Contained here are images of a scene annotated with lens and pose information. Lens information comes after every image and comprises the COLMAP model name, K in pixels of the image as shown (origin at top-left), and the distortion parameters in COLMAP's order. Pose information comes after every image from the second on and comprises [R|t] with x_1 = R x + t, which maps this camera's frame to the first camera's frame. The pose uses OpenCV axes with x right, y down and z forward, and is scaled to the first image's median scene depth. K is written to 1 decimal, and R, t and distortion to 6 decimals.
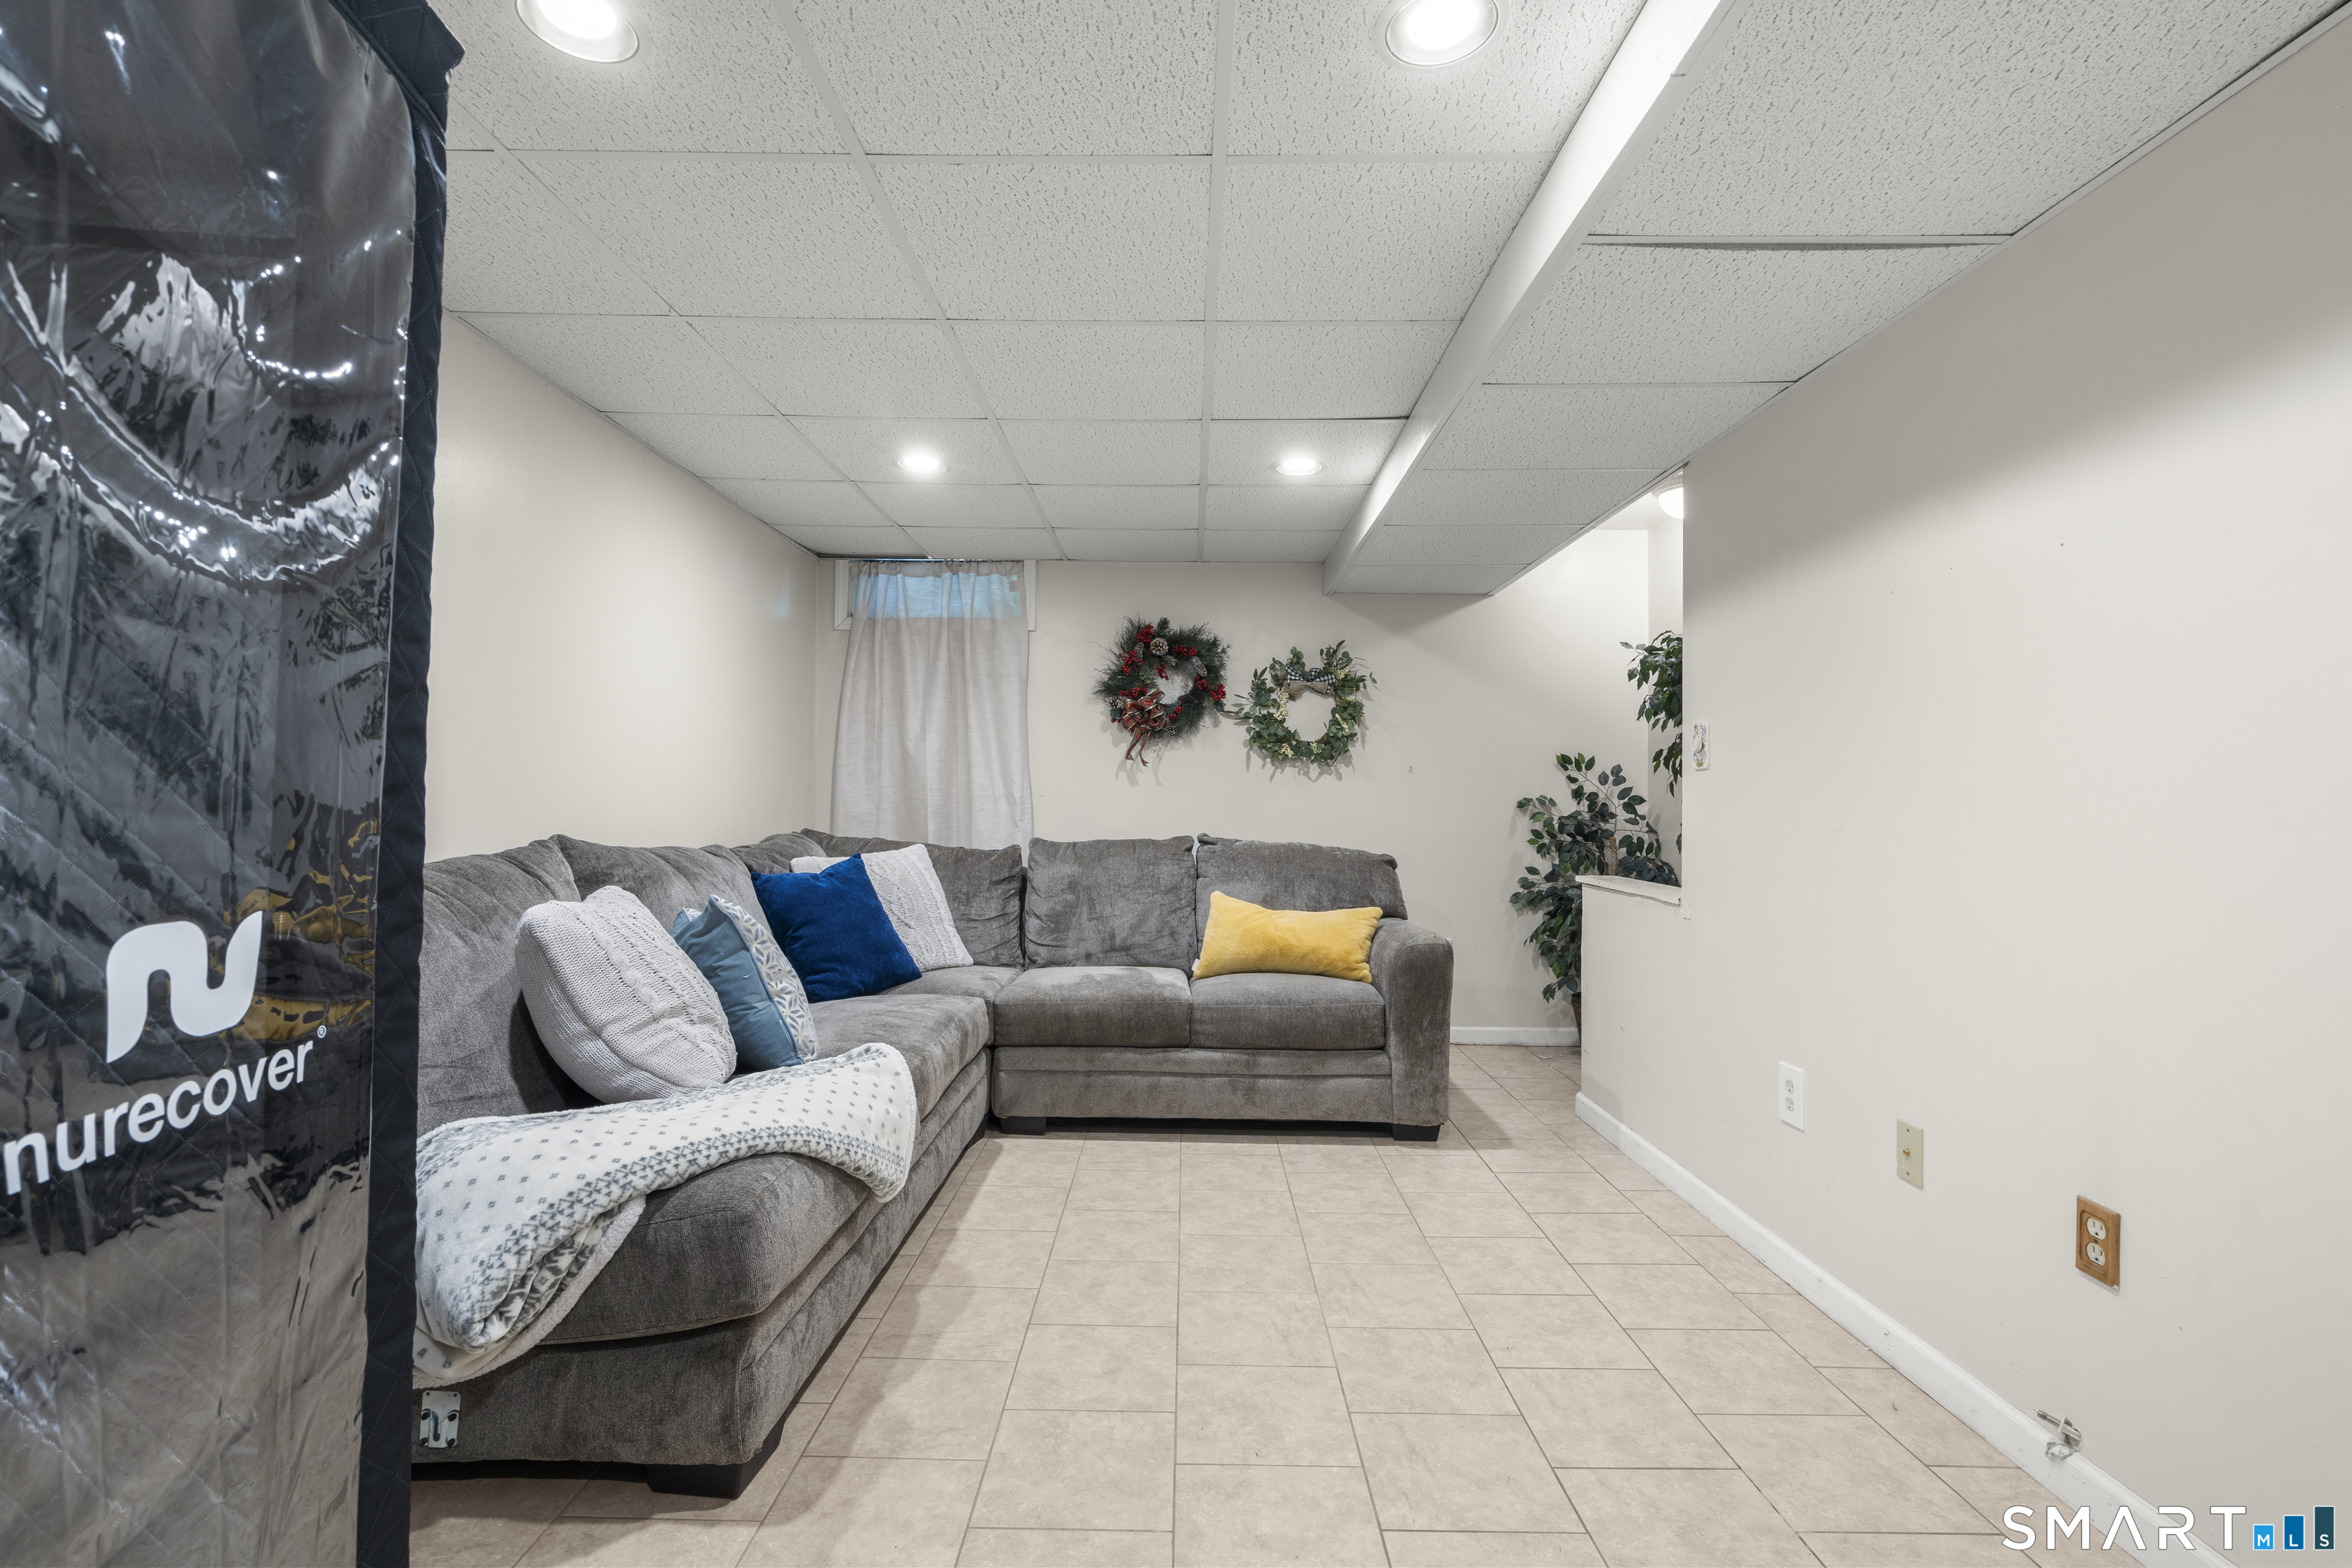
lens RADIAL K [[1053.1, 0, 1172.8], [0, 1053.1, 784.0], [0, 0, 1]] dist [-0.007974, 0.002797]
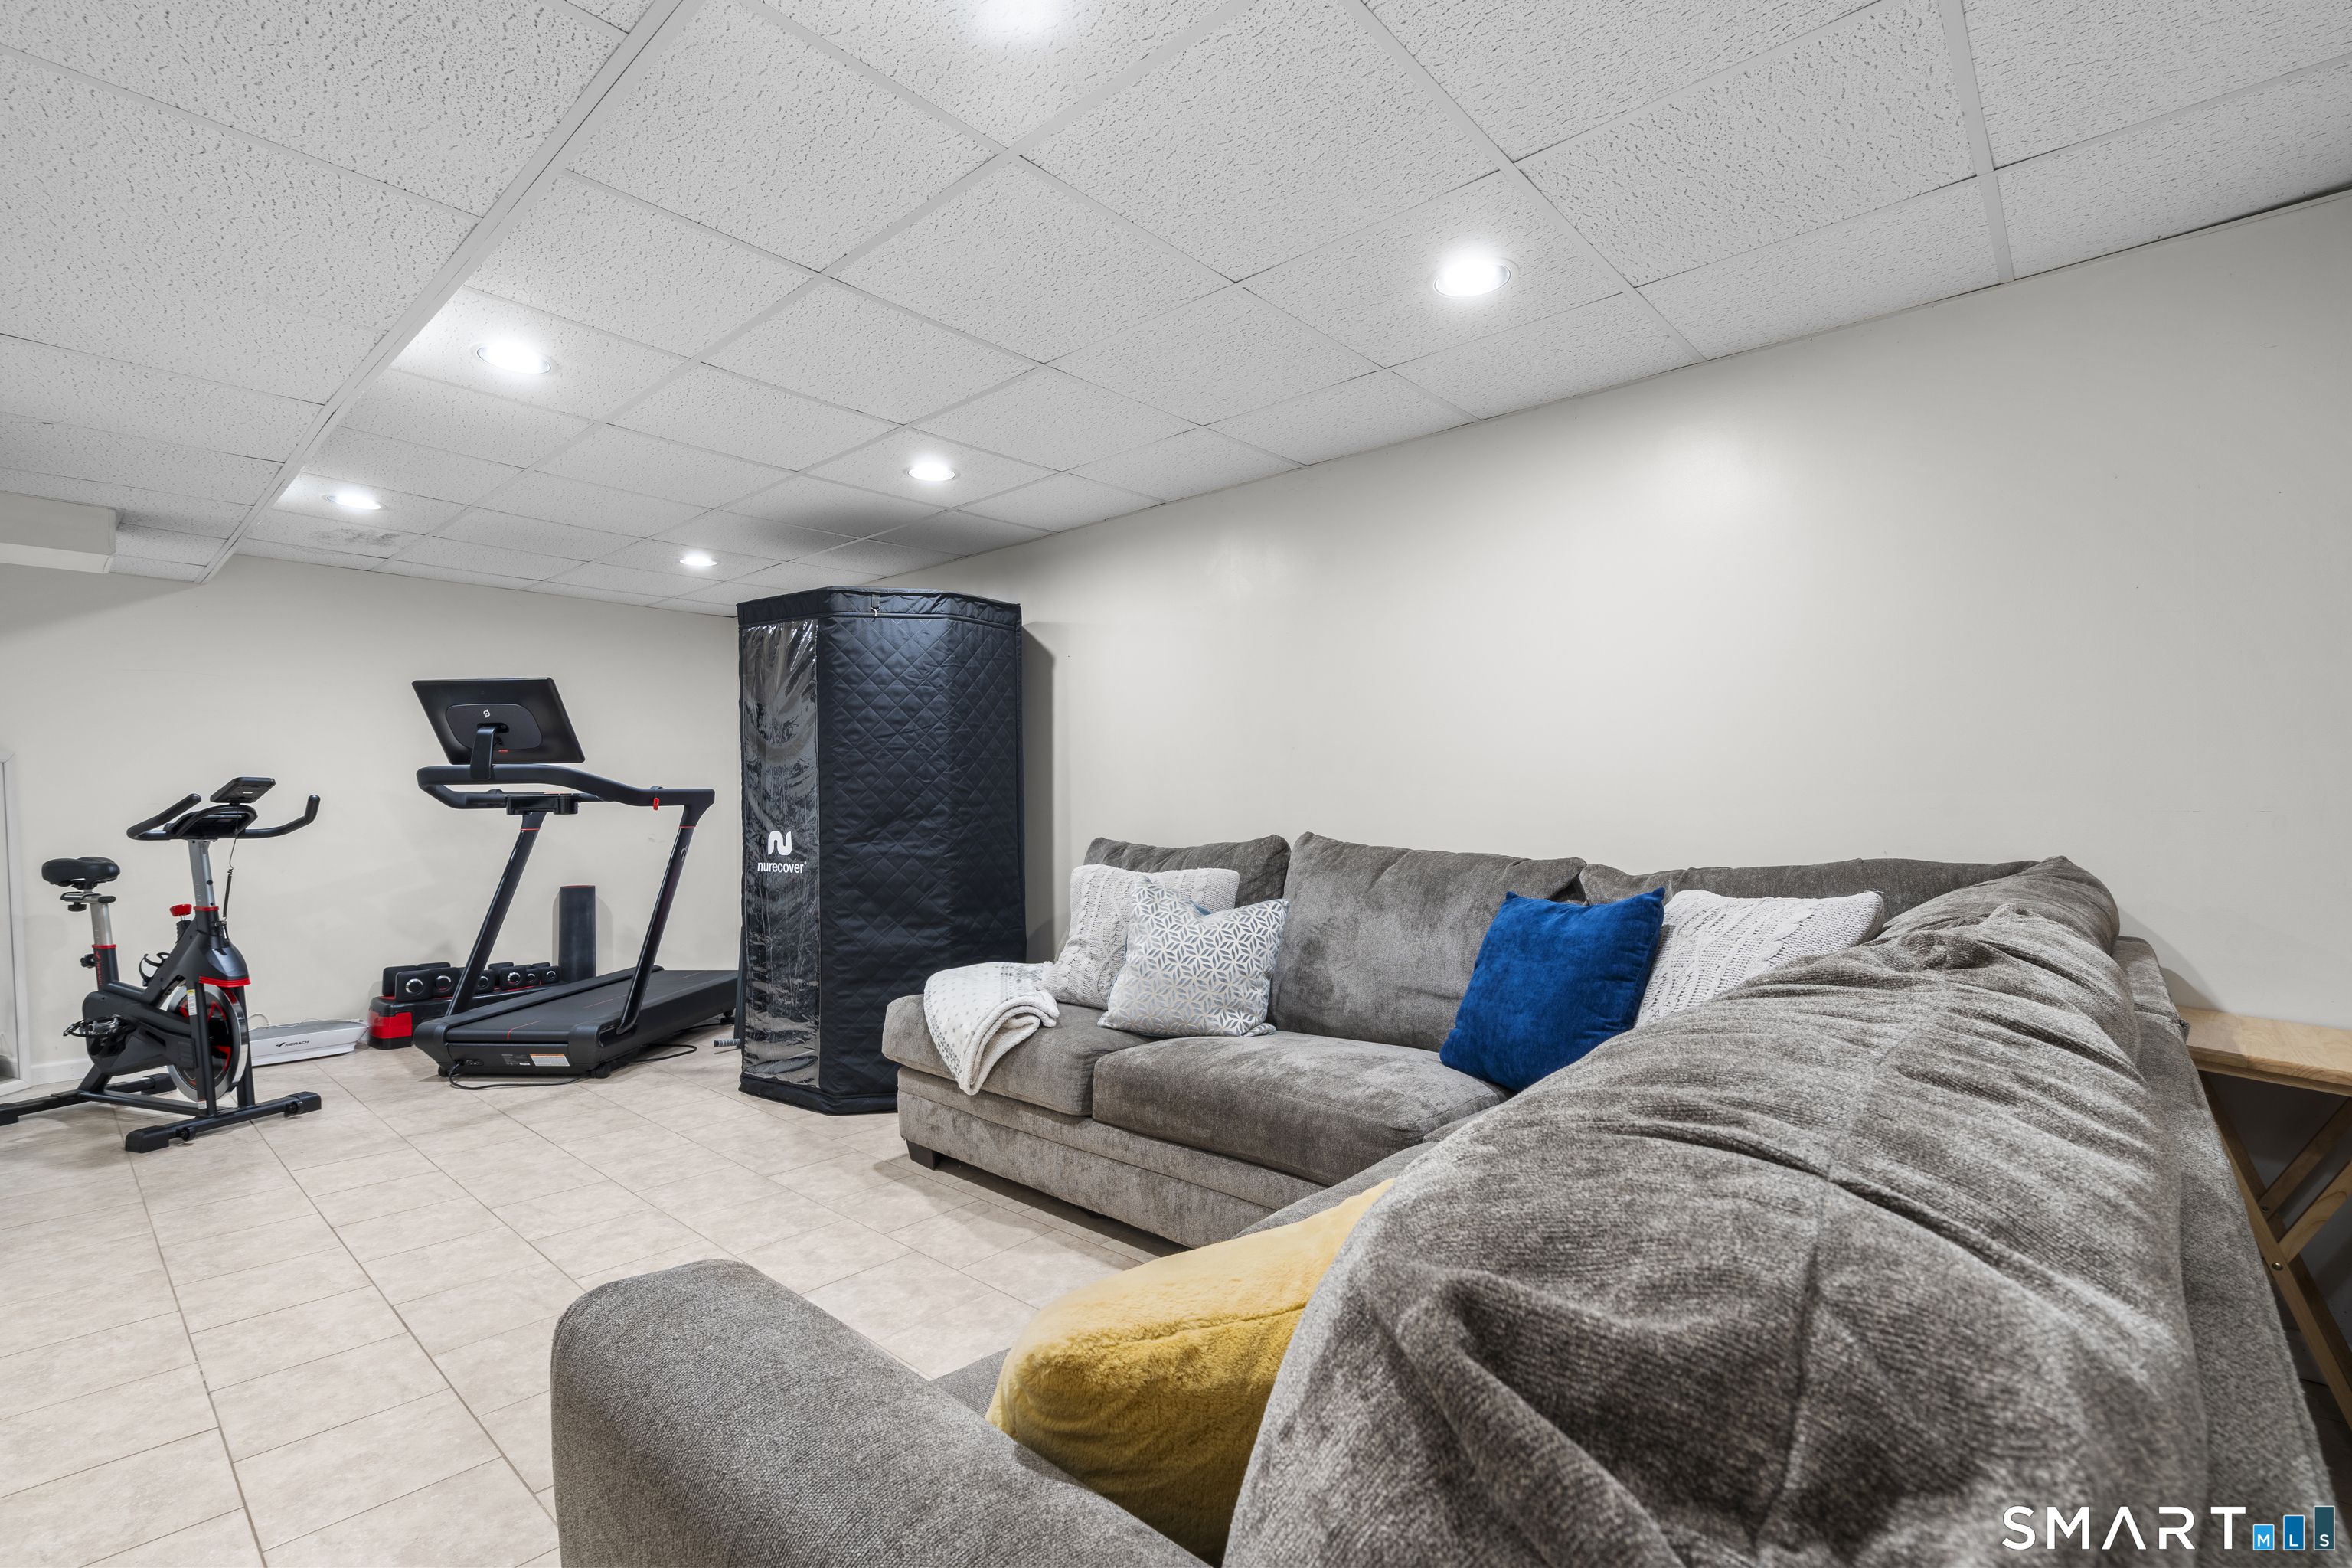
lens RADIAL K [[1053.1, 0, 1173.8], [0, 1053.1, 791.5], [0, 0, 1]] dist [-0.007974, 0.002797]
pose [[-0.664101, -0.012084, -0.747545, 0.635489], [0.017371, 0.999350, -0.031586, 0.051706], [0.747441, -0.033961, -0.663459, 2.308968]]
